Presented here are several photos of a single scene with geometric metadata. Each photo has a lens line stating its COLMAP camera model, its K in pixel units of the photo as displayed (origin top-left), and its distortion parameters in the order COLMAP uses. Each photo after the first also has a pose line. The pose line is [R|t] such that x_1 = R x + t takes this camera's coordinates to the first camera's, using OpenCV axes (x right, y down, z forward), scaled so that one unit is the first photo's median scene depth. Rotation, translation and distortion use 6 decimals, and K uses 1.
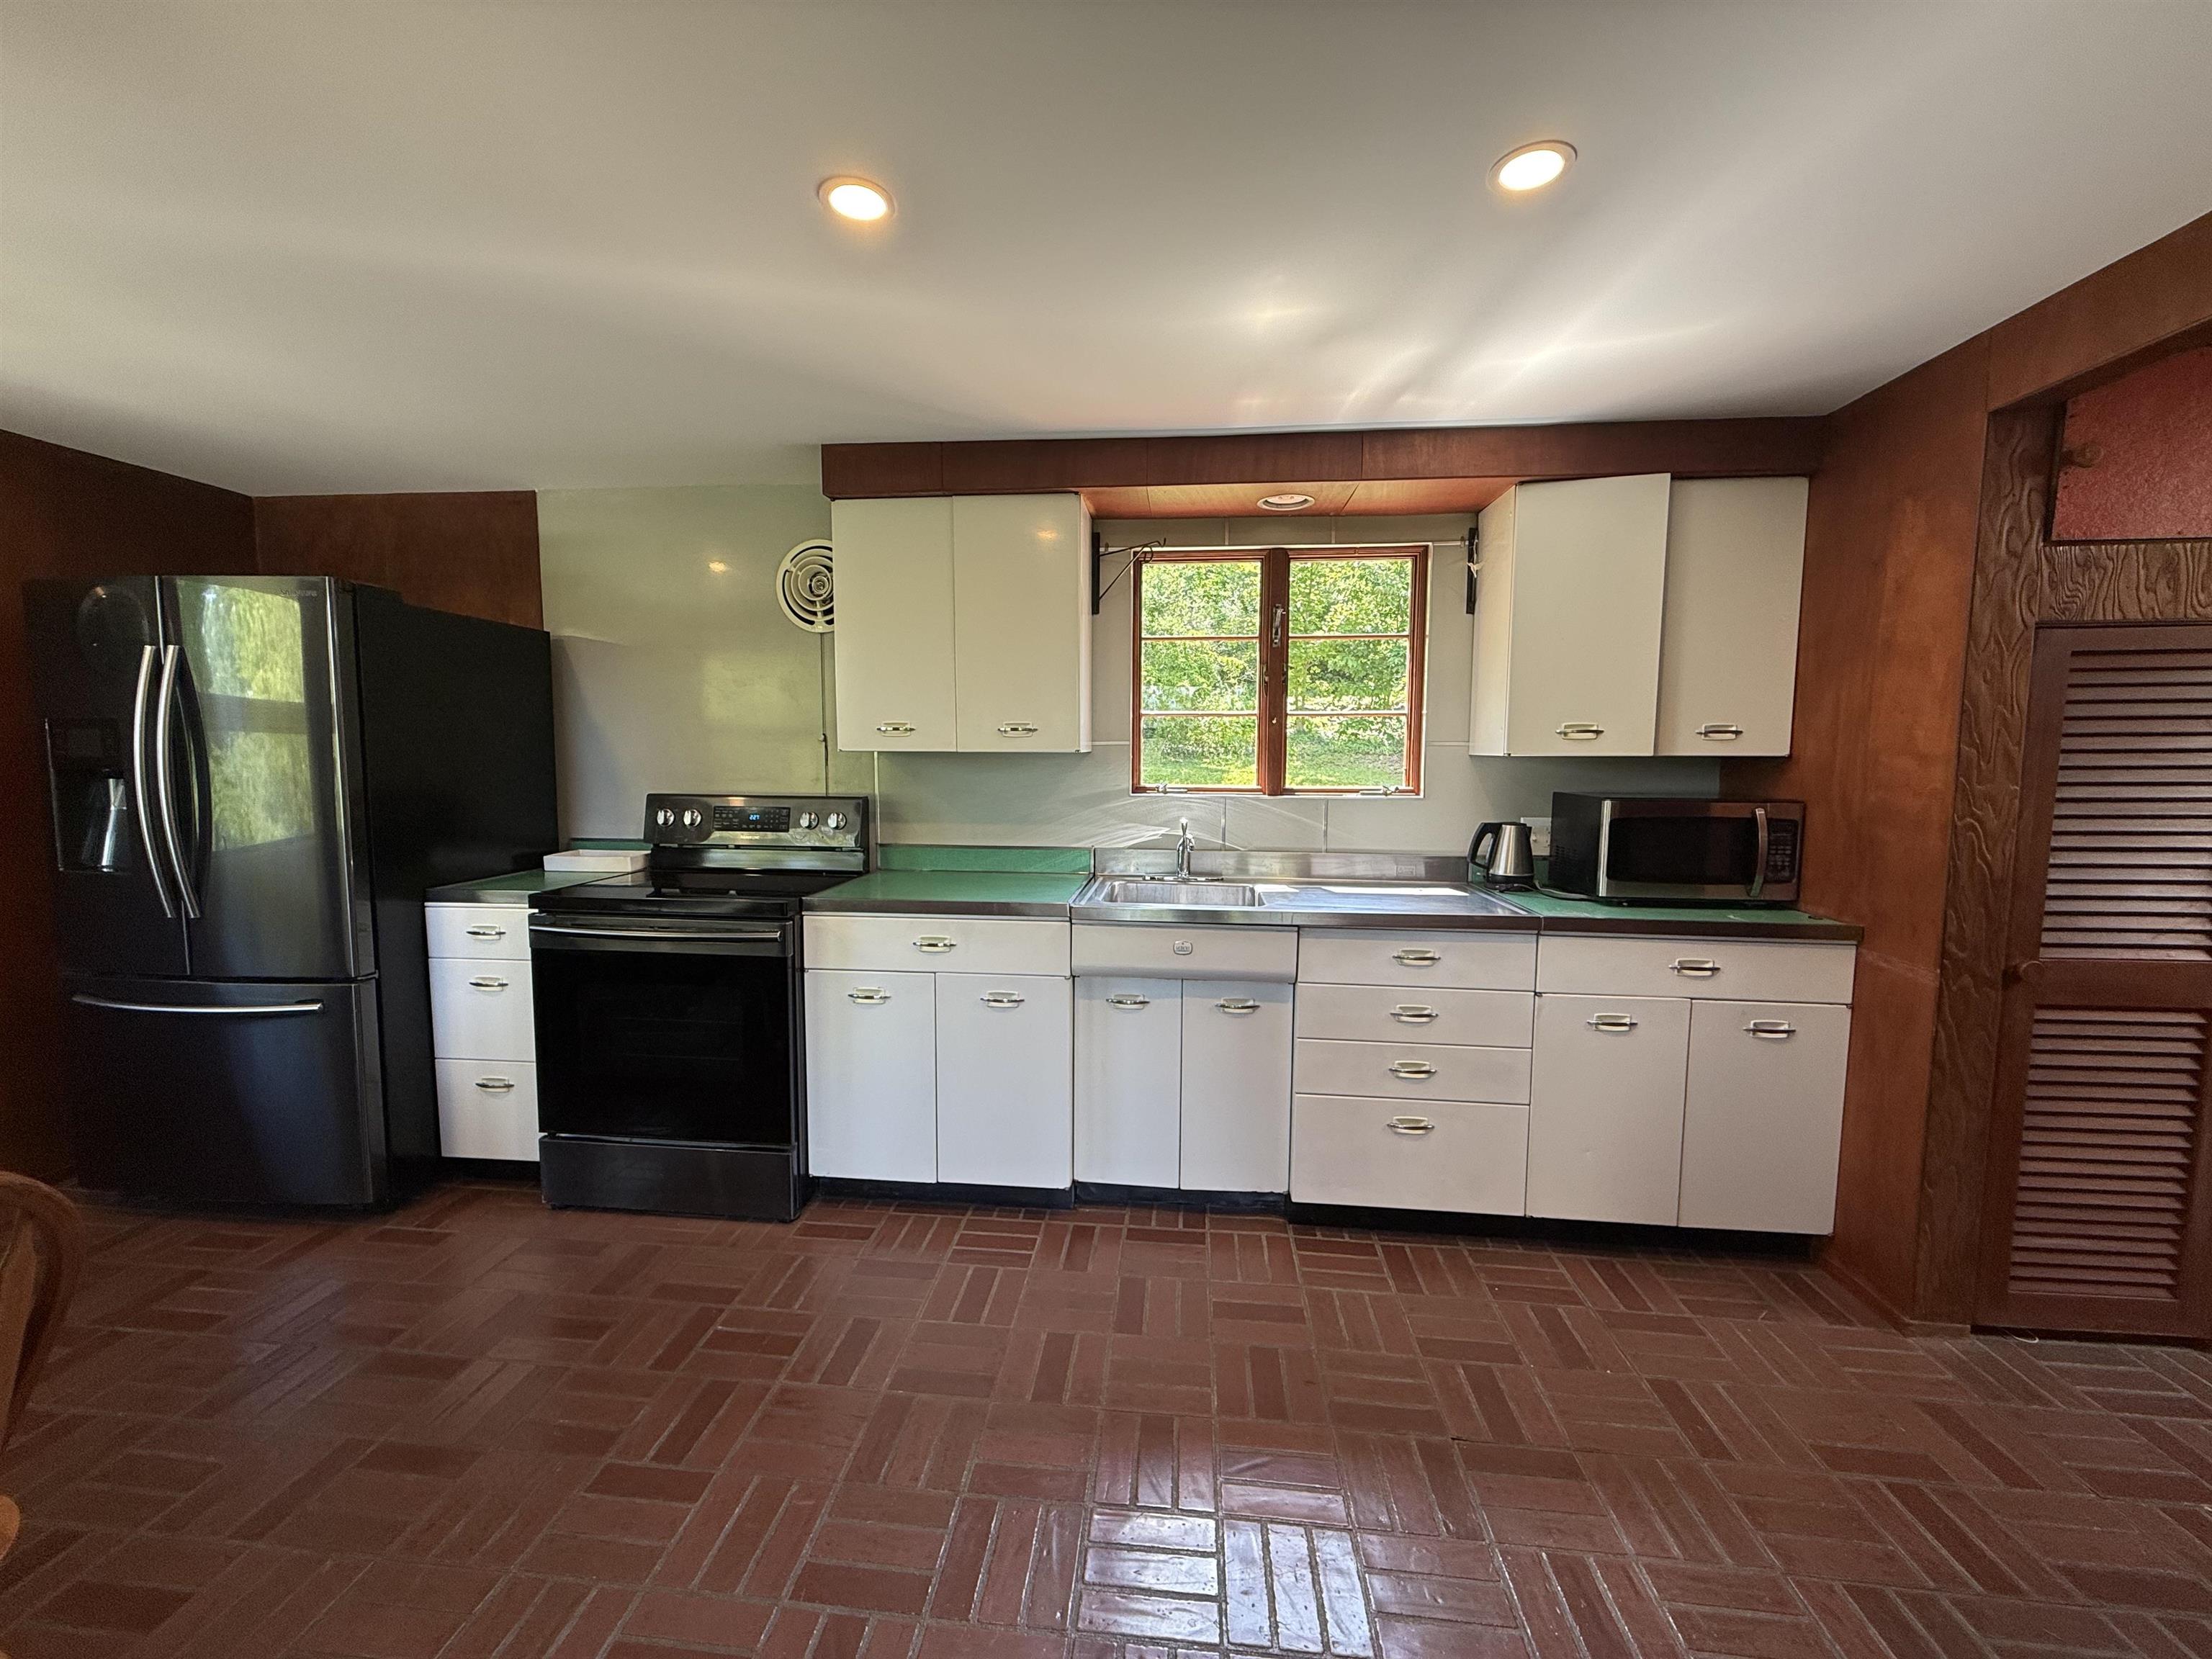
lens RADIAL K [[876.7, 0, 1093.6], [0, 876.7, 838.7], [0, 0, 1]] dist [0.000437, 0.000159]
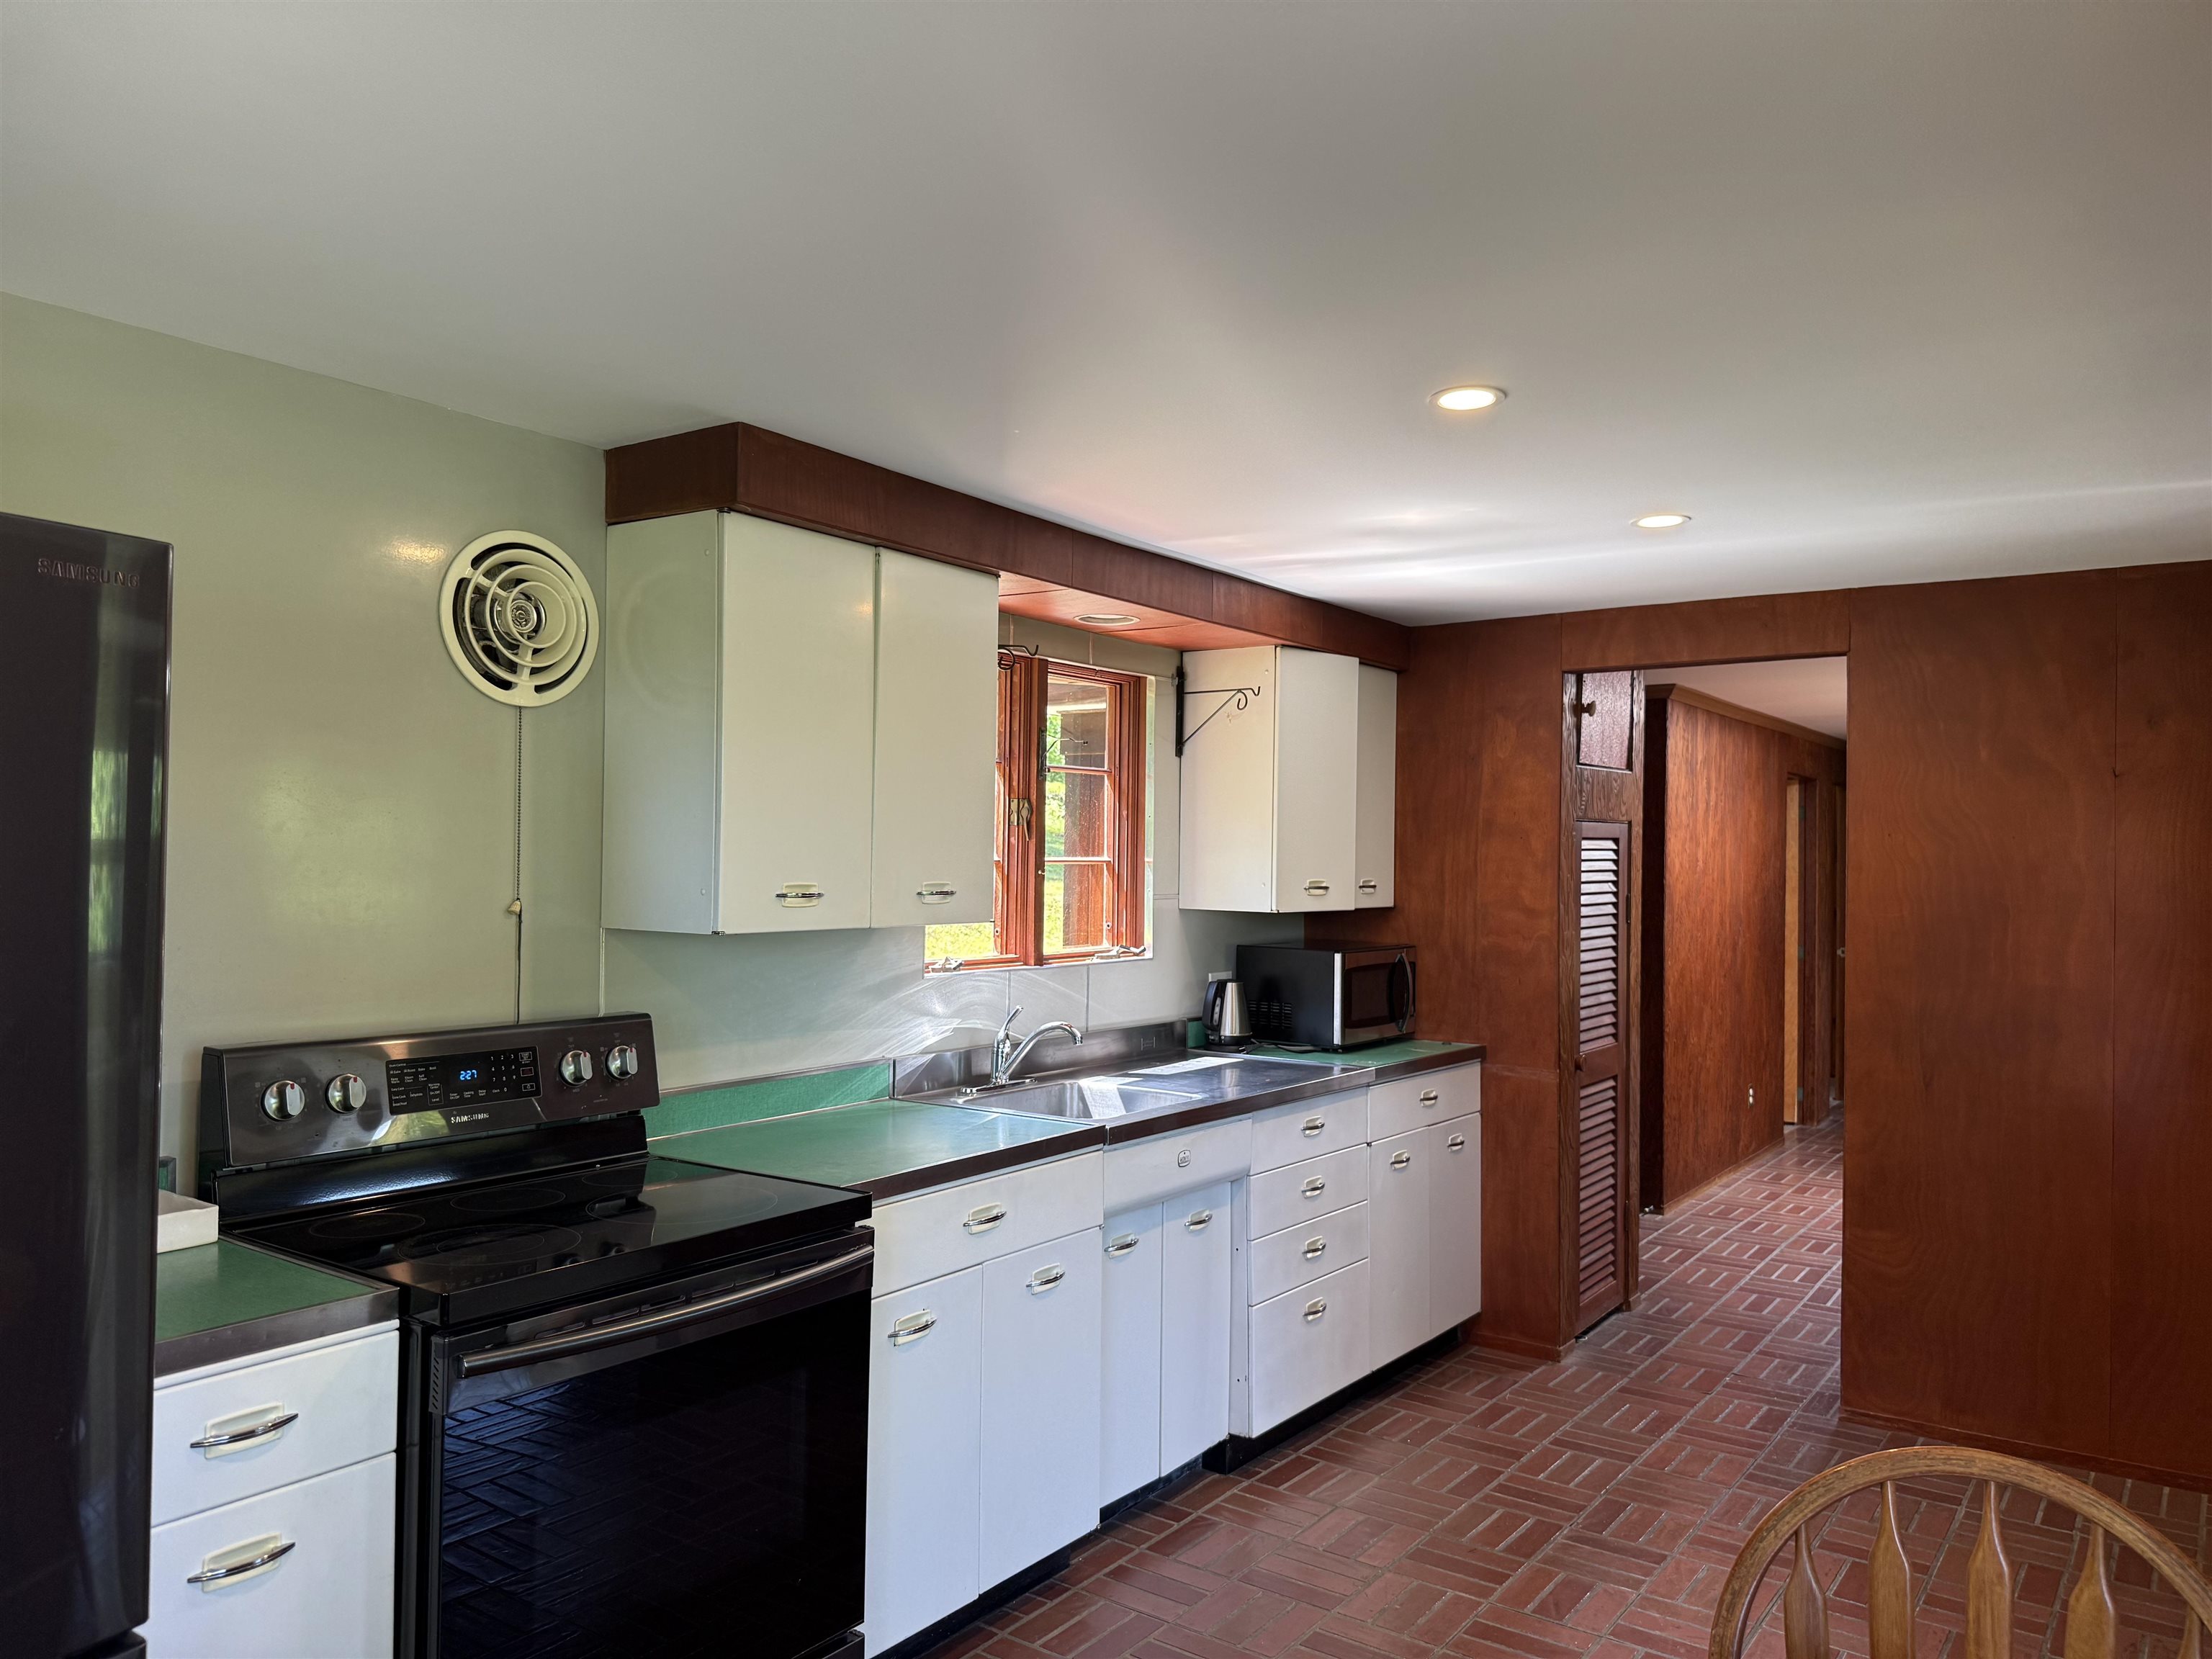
lens RADIAL K [[1567.9, 0, 1109.1], [0, 1567.9, 844.1], [0, 0, 1]] dist [0.030293, -0.044641]
pose [[0.499356, 0.008562, 0.866355, -1.163726], [0.074575, 0.995815, -0.052826, -0.094643], [-0.863181, 0.090987, 0.496628, 0.292944]]
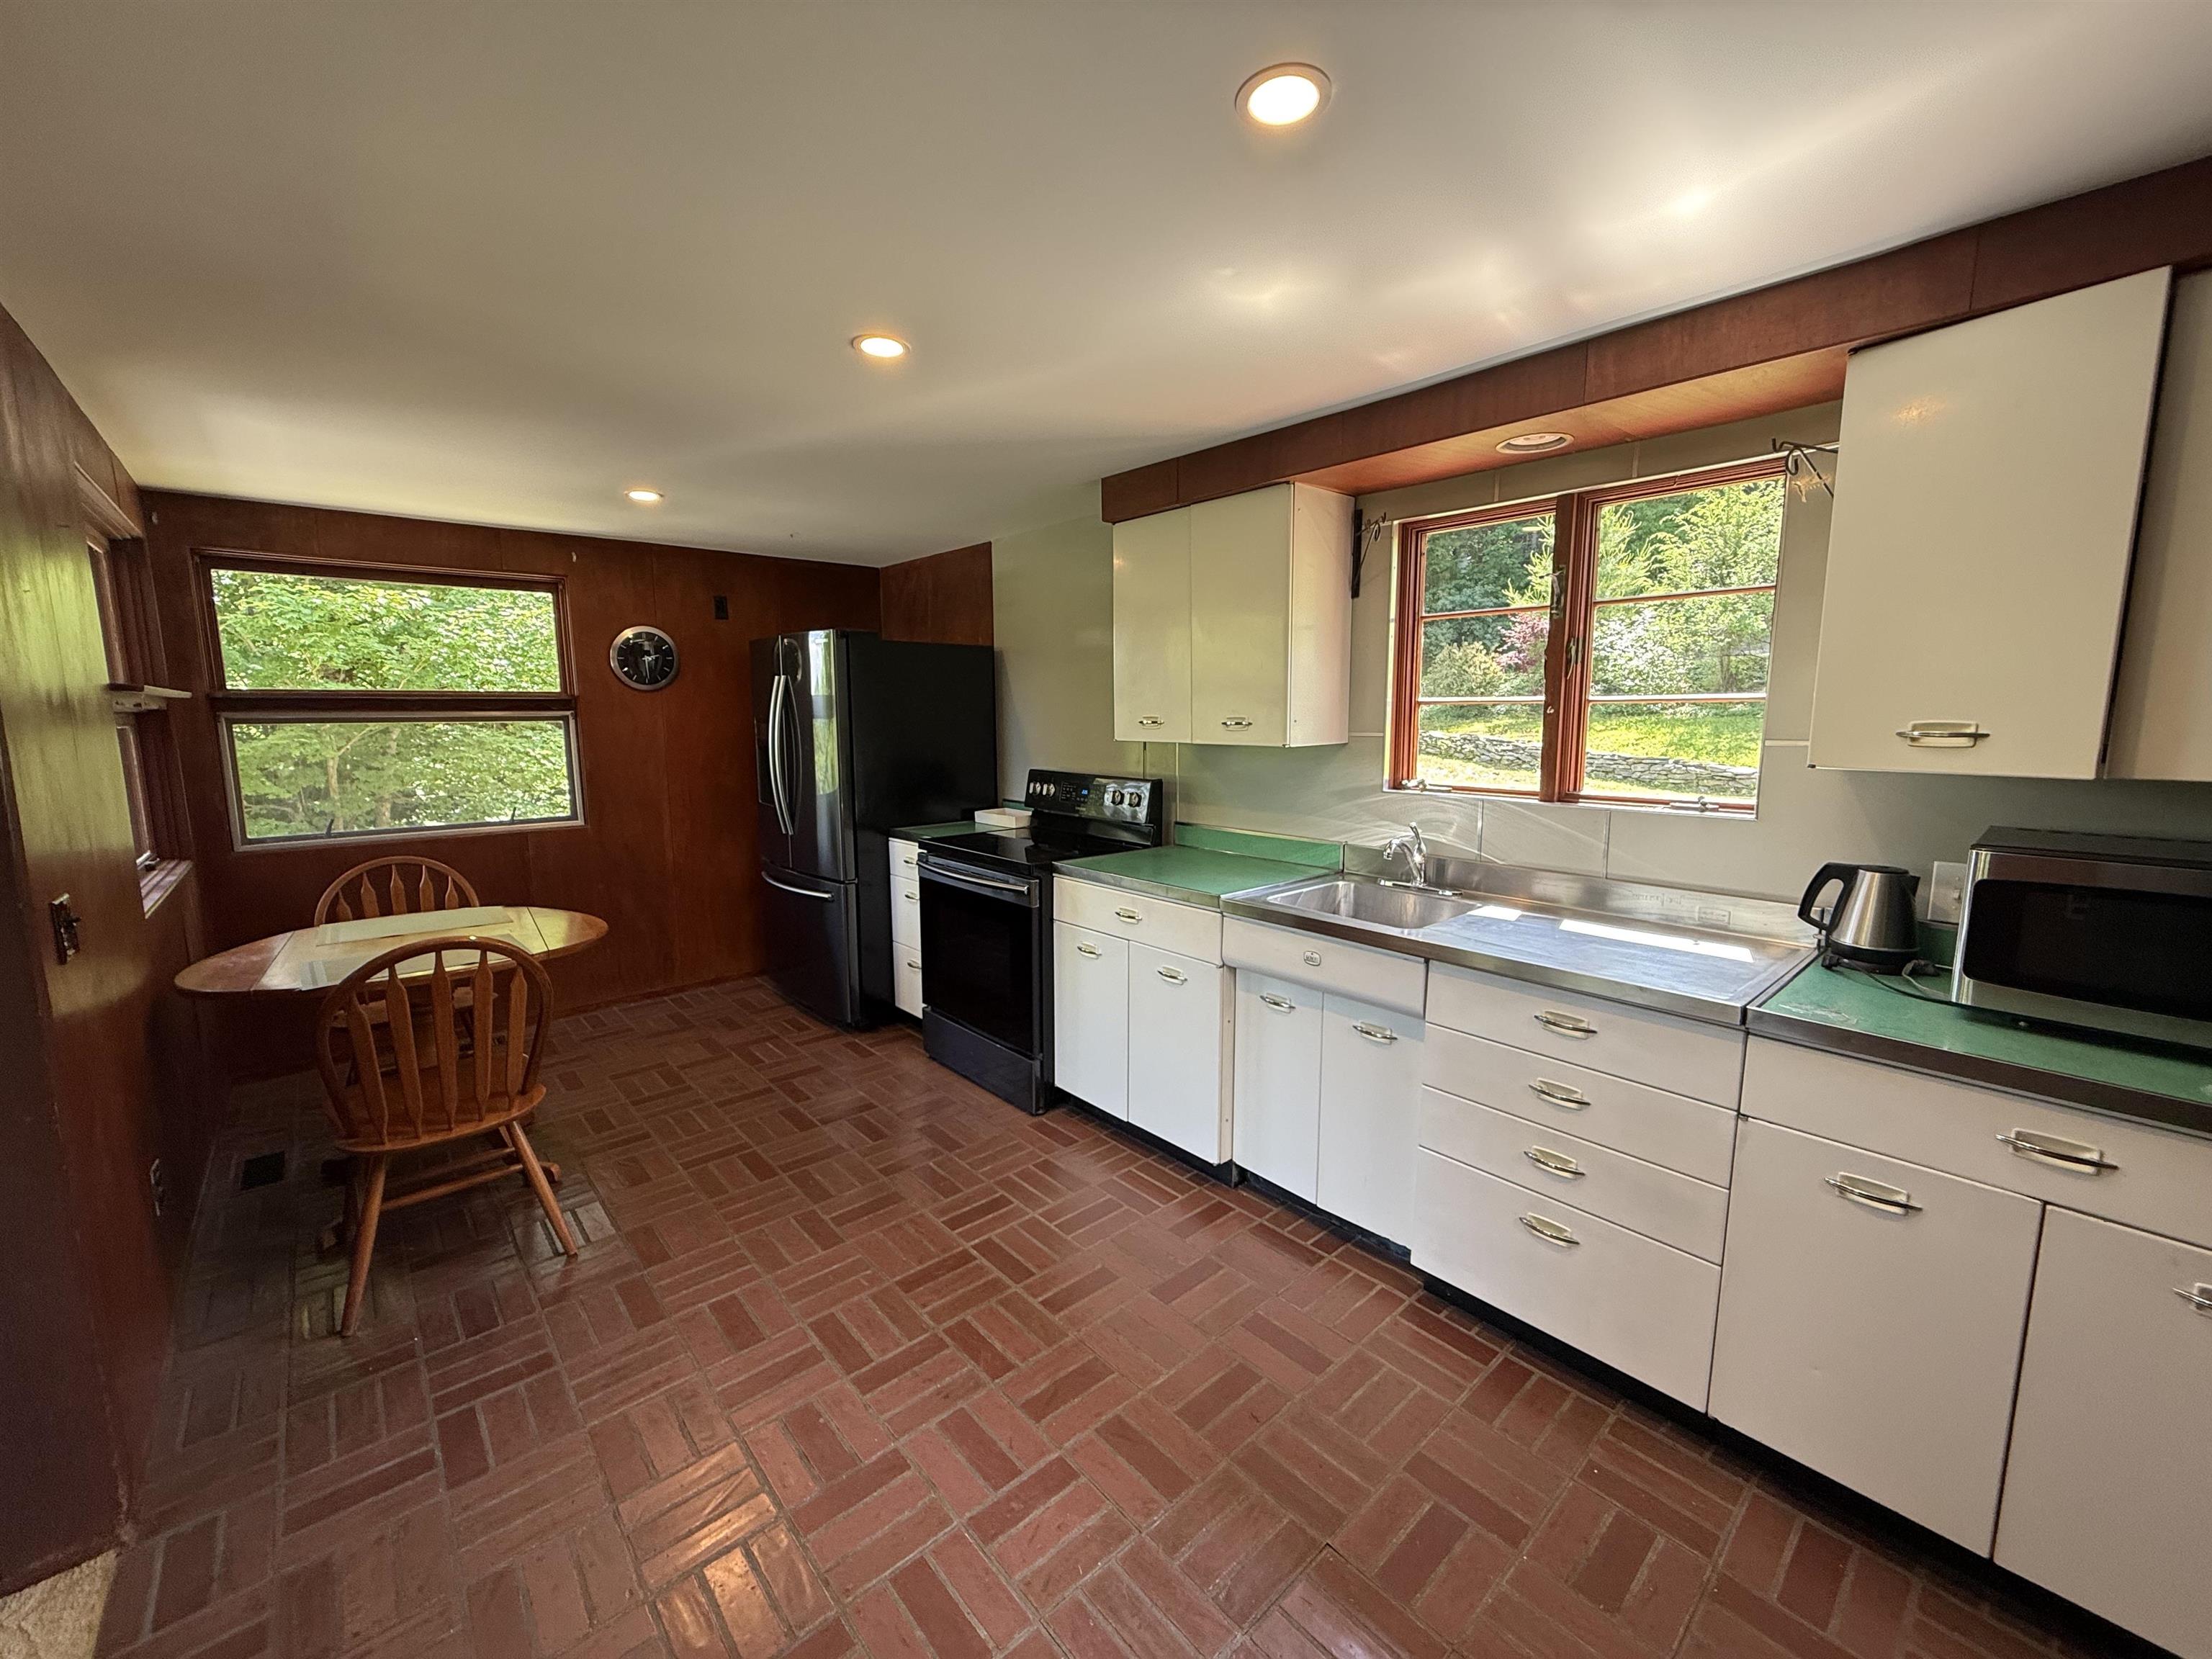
lens RADIAL K [[876.7, 0, 1093.6], [0, 876.7, 838.7], [0, 0, 1]] dist [0.000437, 0.000159]
pose [[0.734365, 0.092282, -0.672452, 0.536328], [-0.060302, 0.995667, 0.070783, -0.056167], [0.676071, -0.011430, 0.736748, 0.131505]]
